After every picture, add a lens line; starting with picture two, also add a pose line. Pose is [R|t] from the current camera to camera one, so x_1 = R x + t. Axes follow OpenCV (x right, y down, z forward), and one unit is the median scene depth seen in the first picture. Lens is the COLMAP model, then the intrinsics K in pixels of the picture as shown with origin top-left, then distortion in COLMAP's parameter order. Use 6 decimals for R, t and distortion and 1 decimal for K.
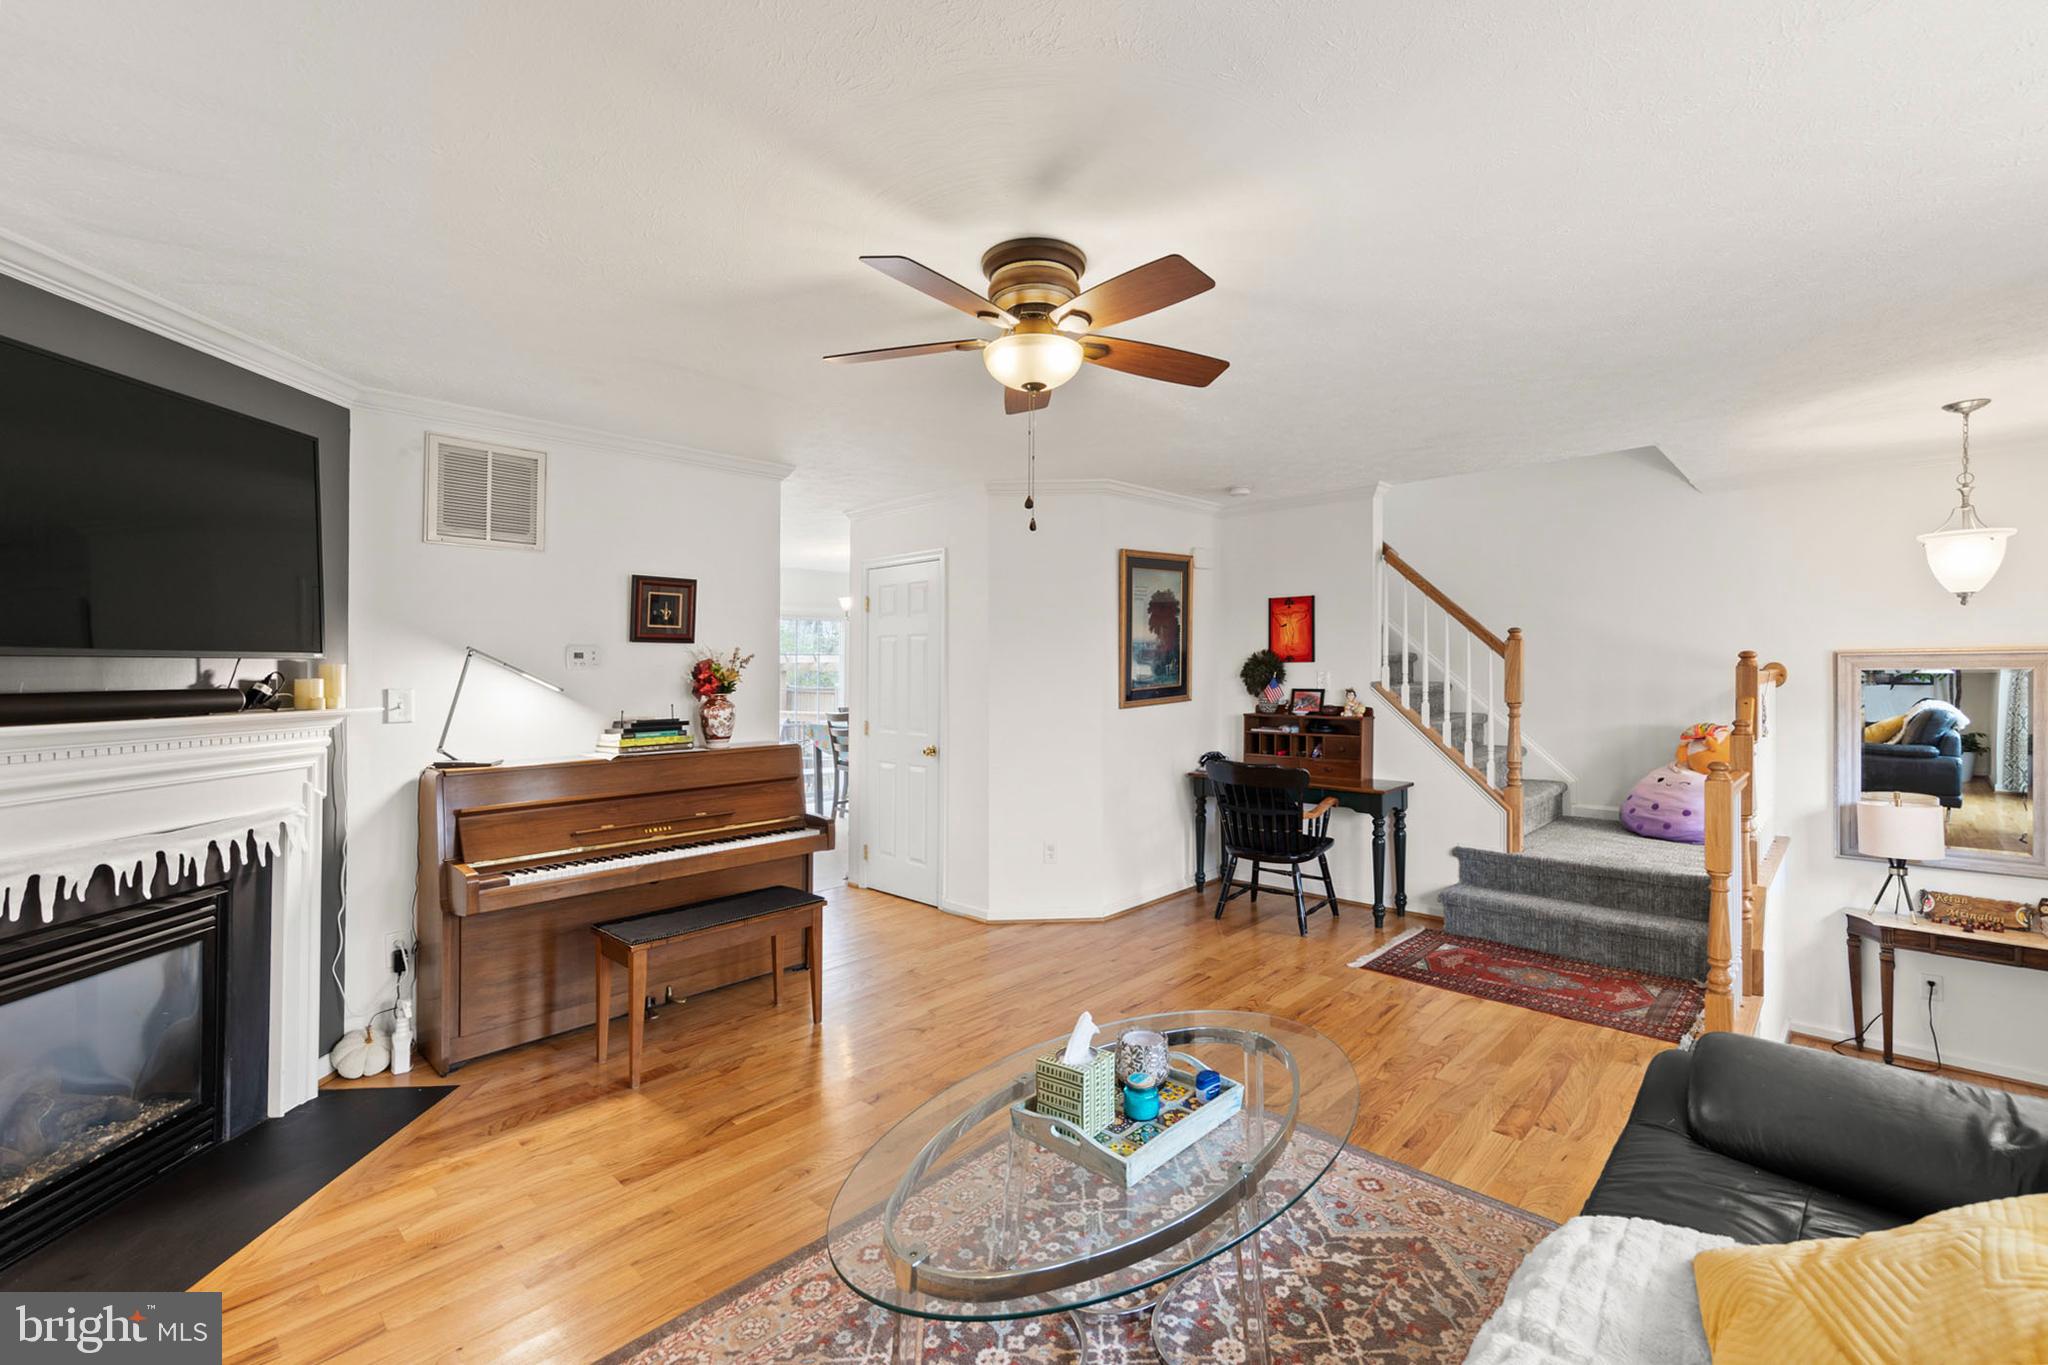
lens RADIAL K [[872.3, 0, 1008.1], [0, 872.3, 669.1], [0, 0, 1]] dist [0.003997, 0.001216]
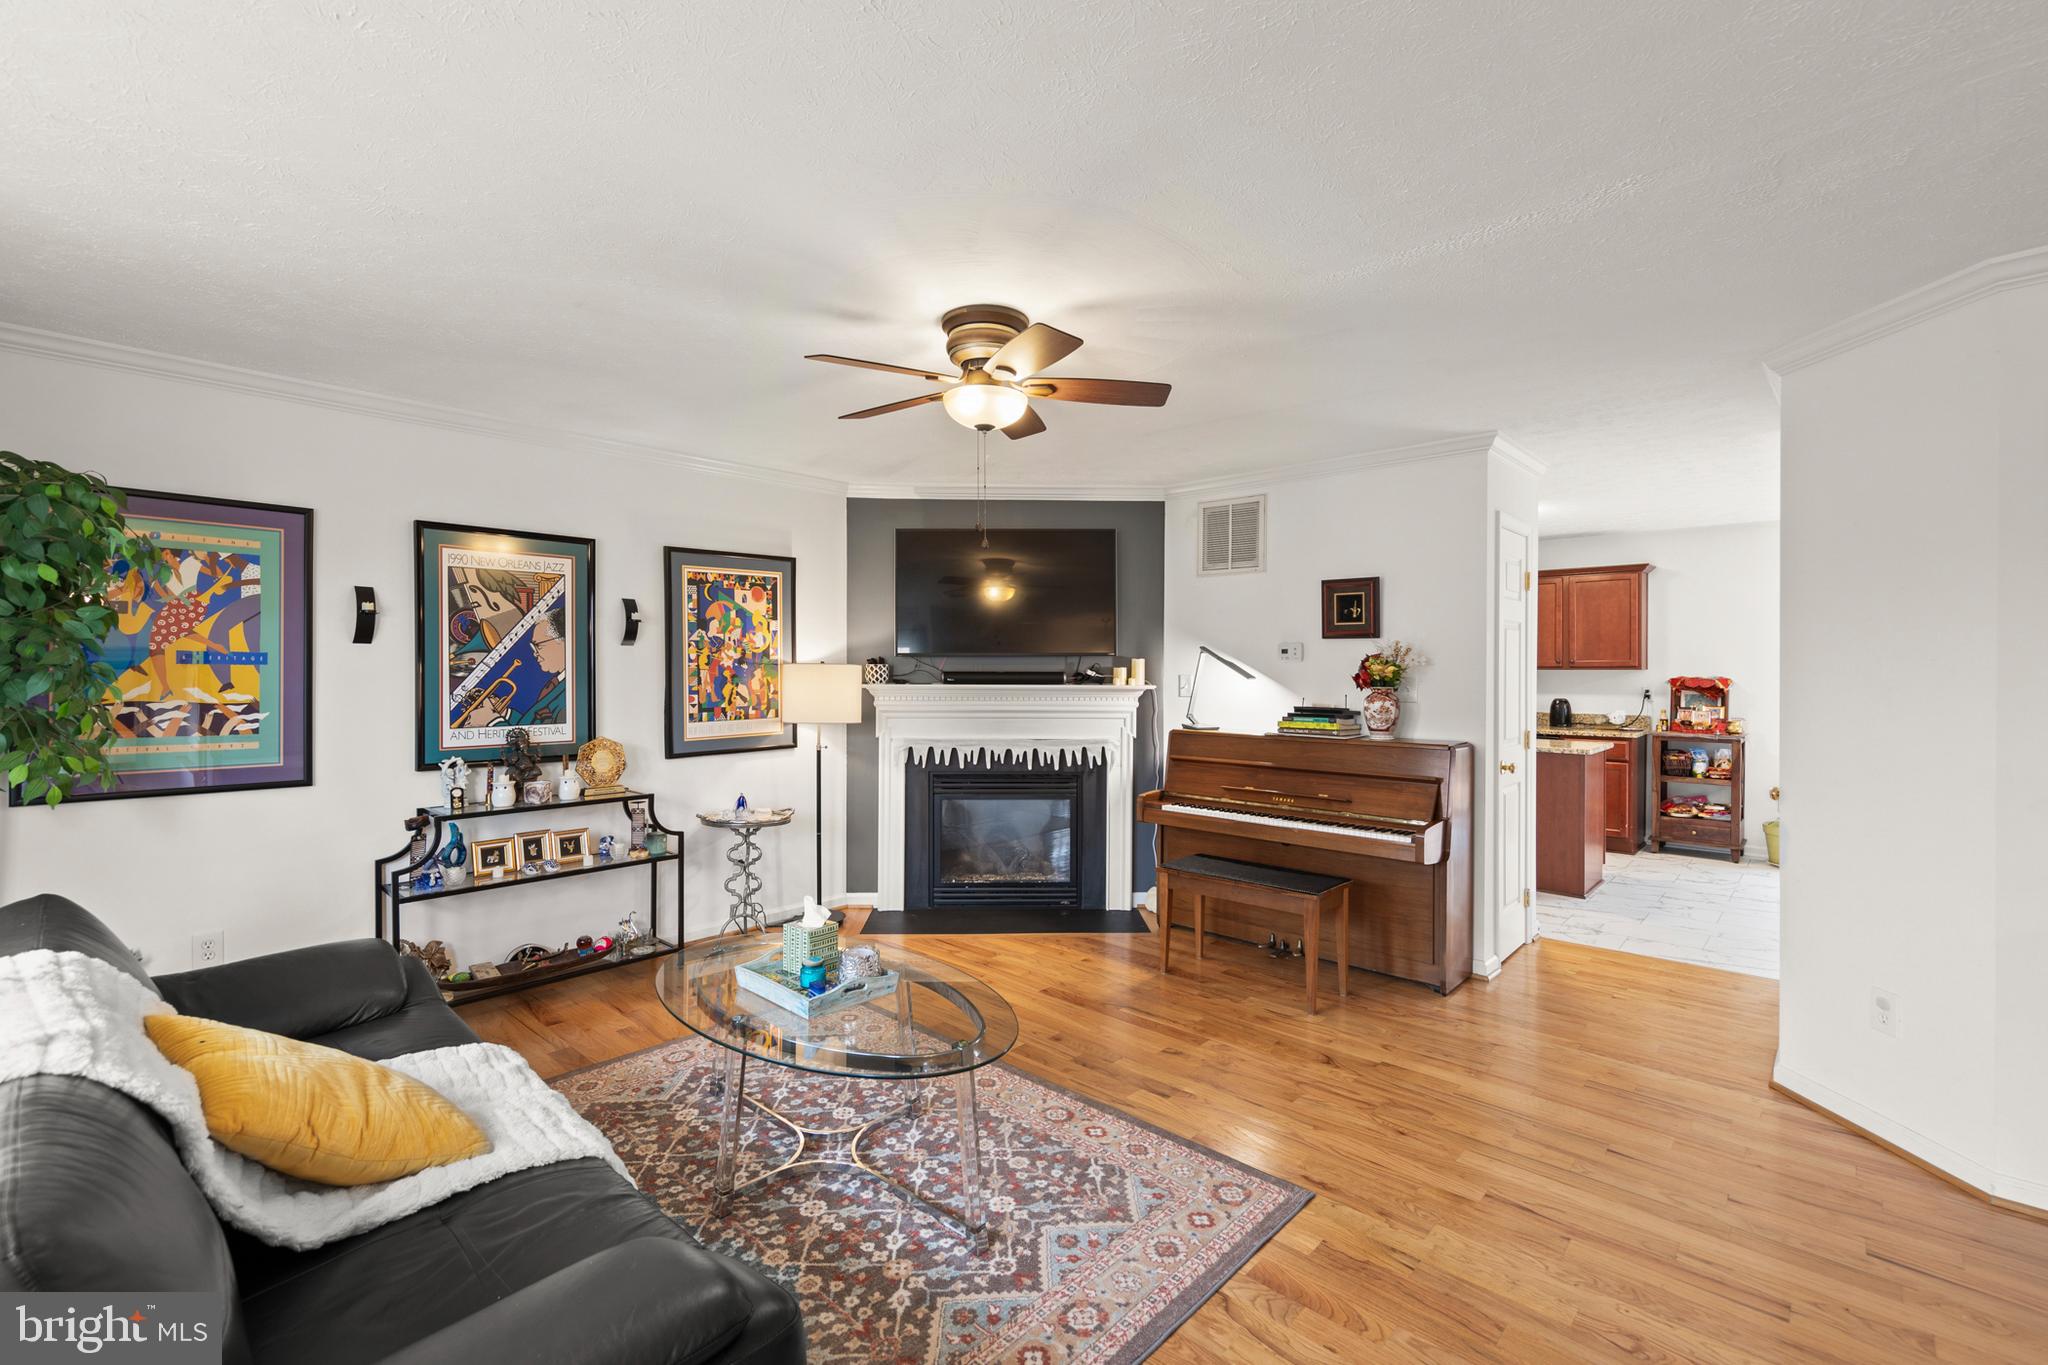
lens RADIAL K [[885.6, 0, 1072.3], [0, 885.6, 672.6], [0, 0, 1]] dist [0.012104, 0.000386]
pose [[0.050328, 0.021690, -0.998497, 0.740988], [0.001634, 0.999761, 0.021799, -0.013282], [0.998731, -0.002729, 0.050280, 0.628314]]
